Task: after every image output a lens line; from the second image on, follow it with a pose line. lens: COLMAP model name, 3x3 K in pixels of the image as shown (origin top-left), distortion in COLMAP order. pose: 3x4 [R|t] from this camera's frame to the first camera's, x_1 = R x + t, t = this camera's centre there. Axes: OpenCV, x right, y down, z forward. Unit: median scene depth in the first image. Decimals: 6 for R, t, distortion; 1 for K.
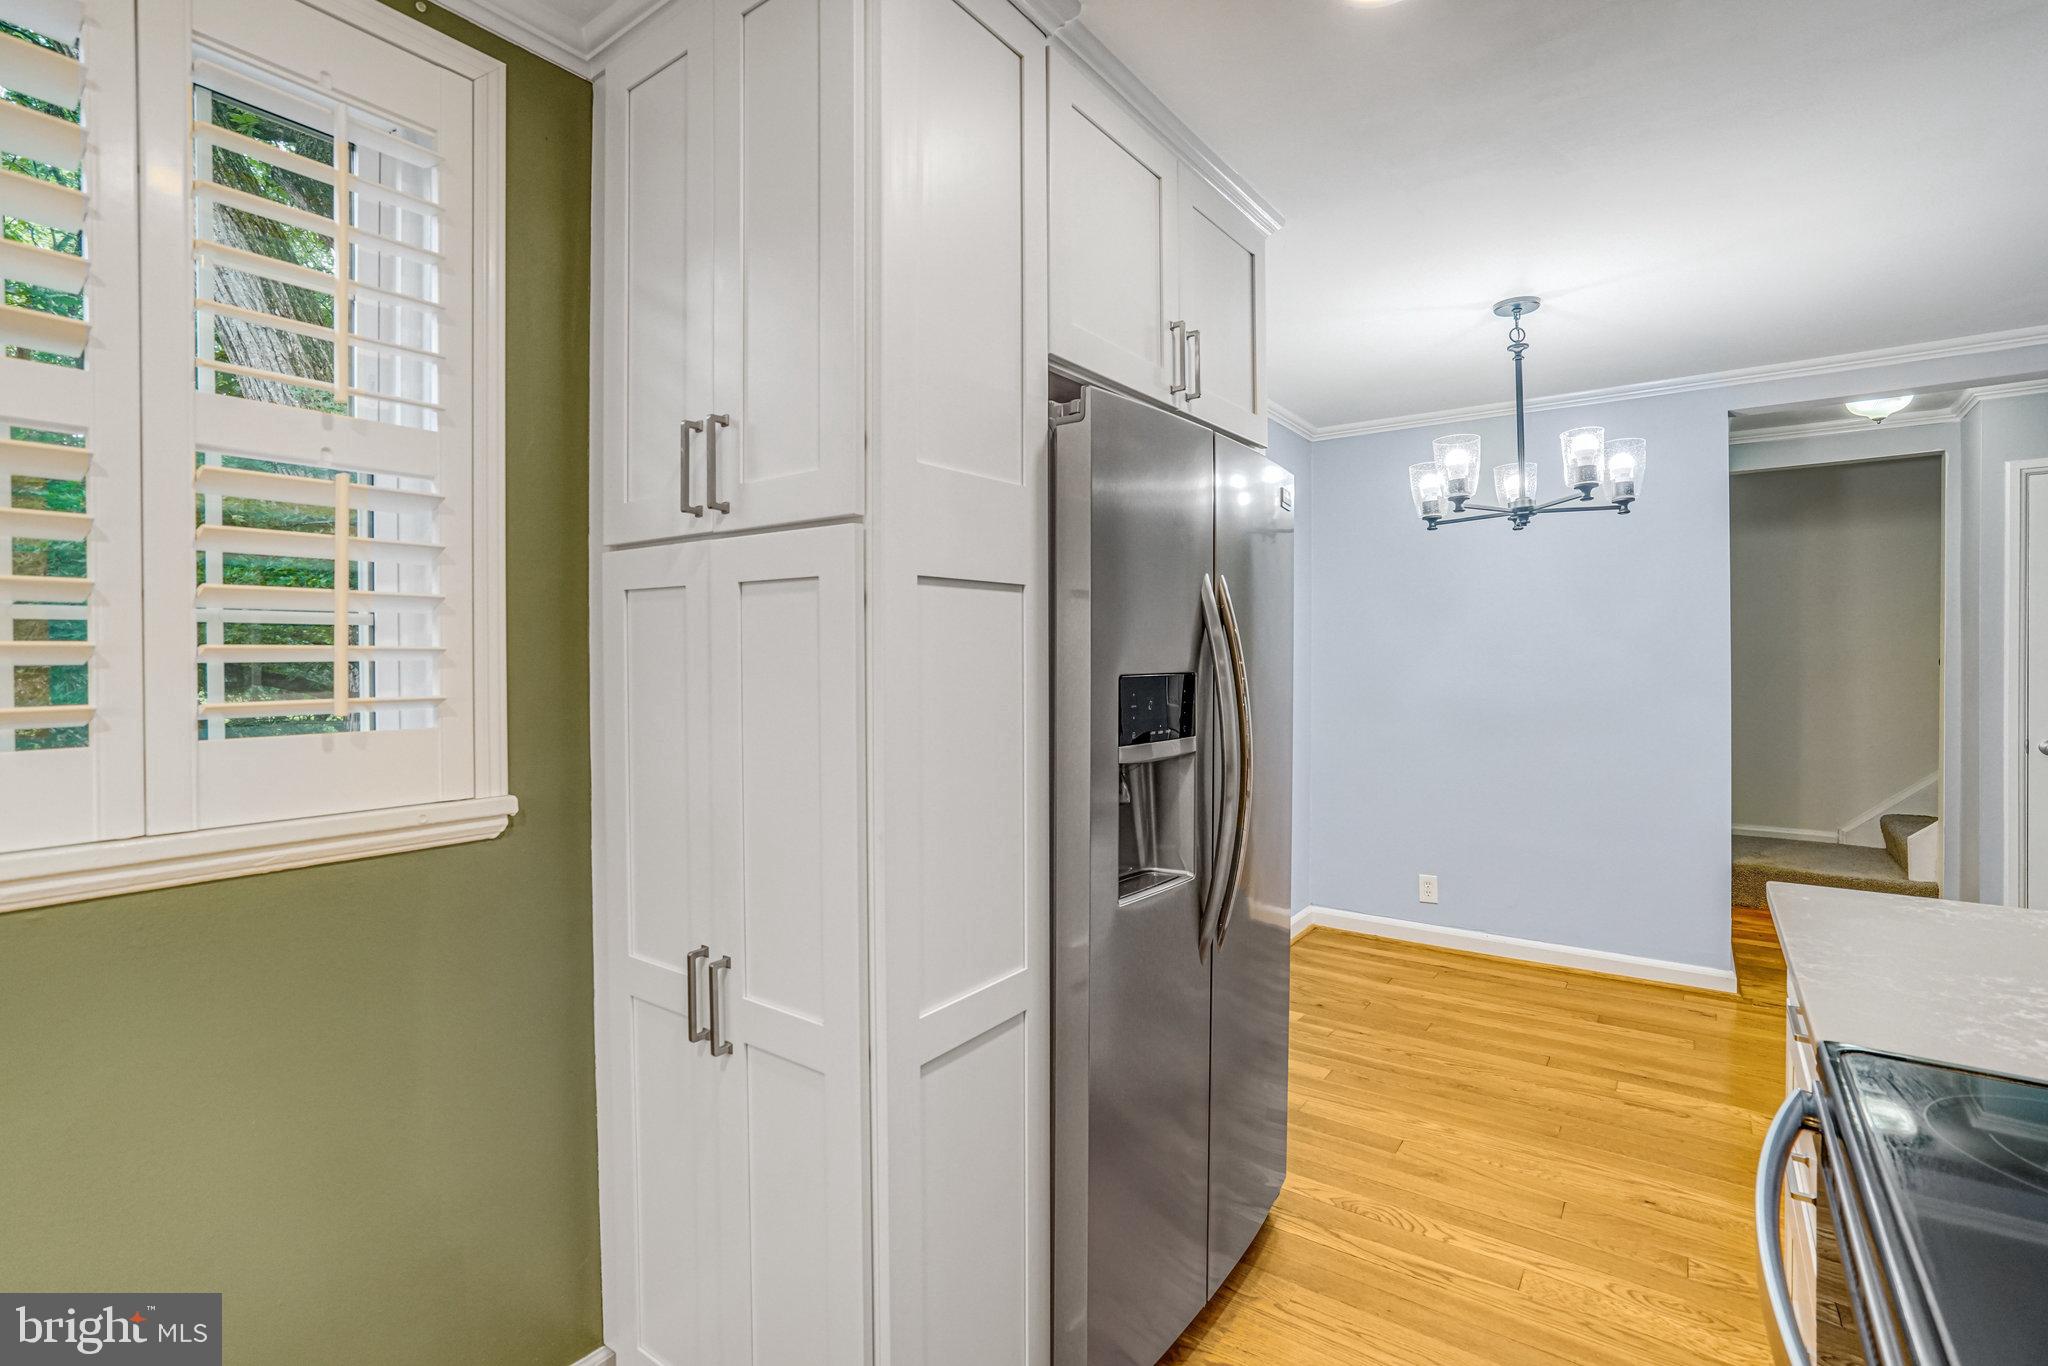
lens RADIAL K [[947.5, 0, 1011.0], [0, 947.5, 652.0], [0, 0, 1]] dist [-0.051610, 0.026038]
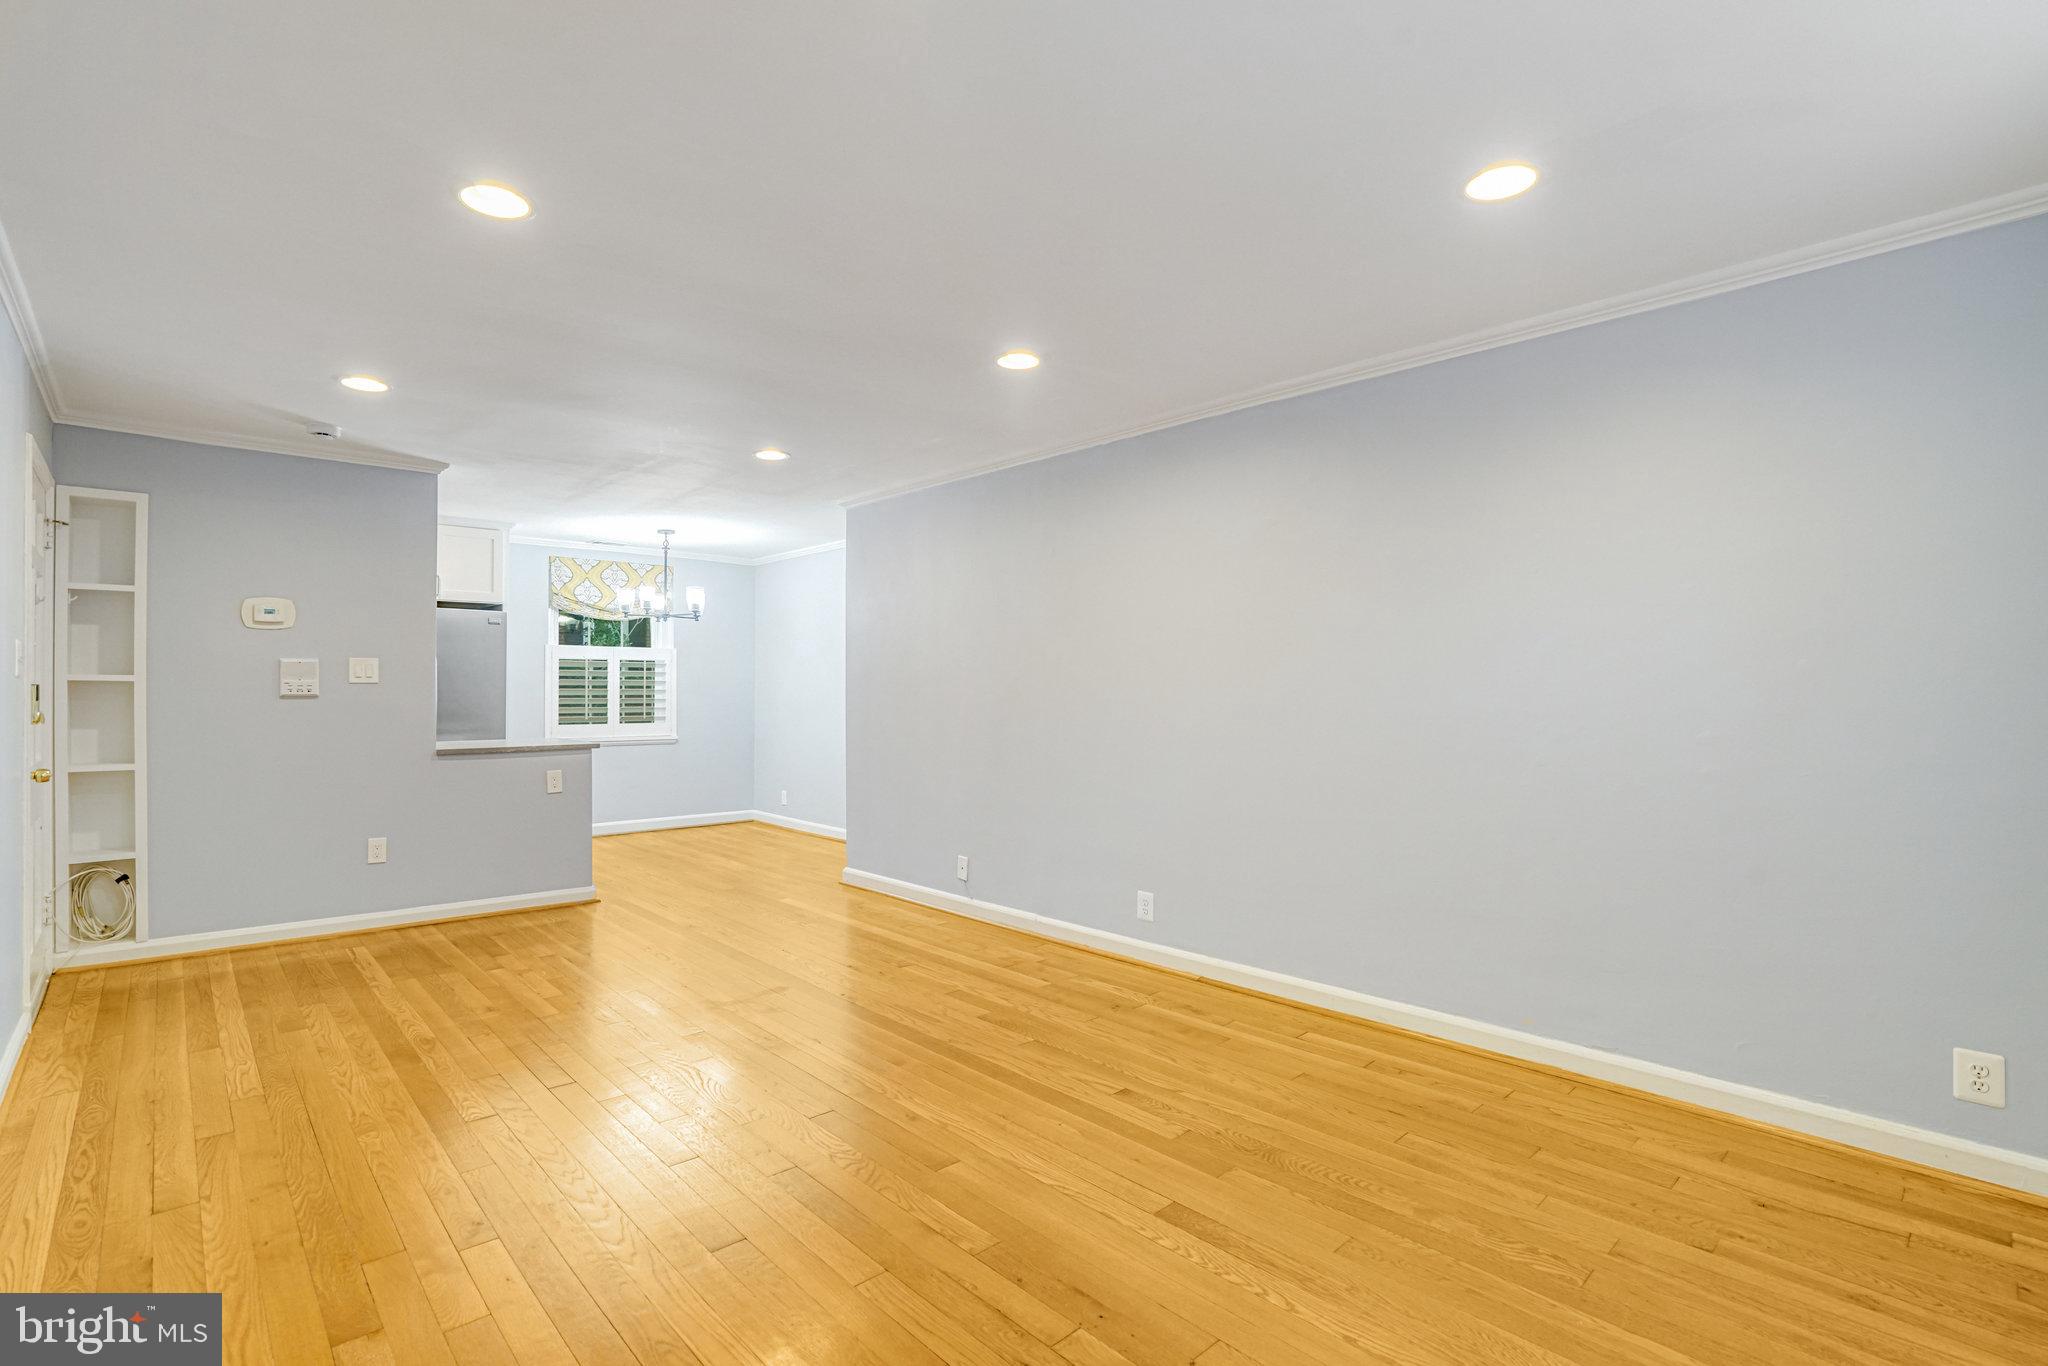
lens RADIAL K [[959.6, 0, 970.0], [0, 959.6, 681.1], [0, 0, 1]] dist [-0.036027, 0.024471]
pose [[0.972536, 0.004031, -0.232718, 1.767759], [-0.006770, 0.999917, -0.010971, 0.040677], [0.232654, 0.012245, 0.972482, -1.163947]]
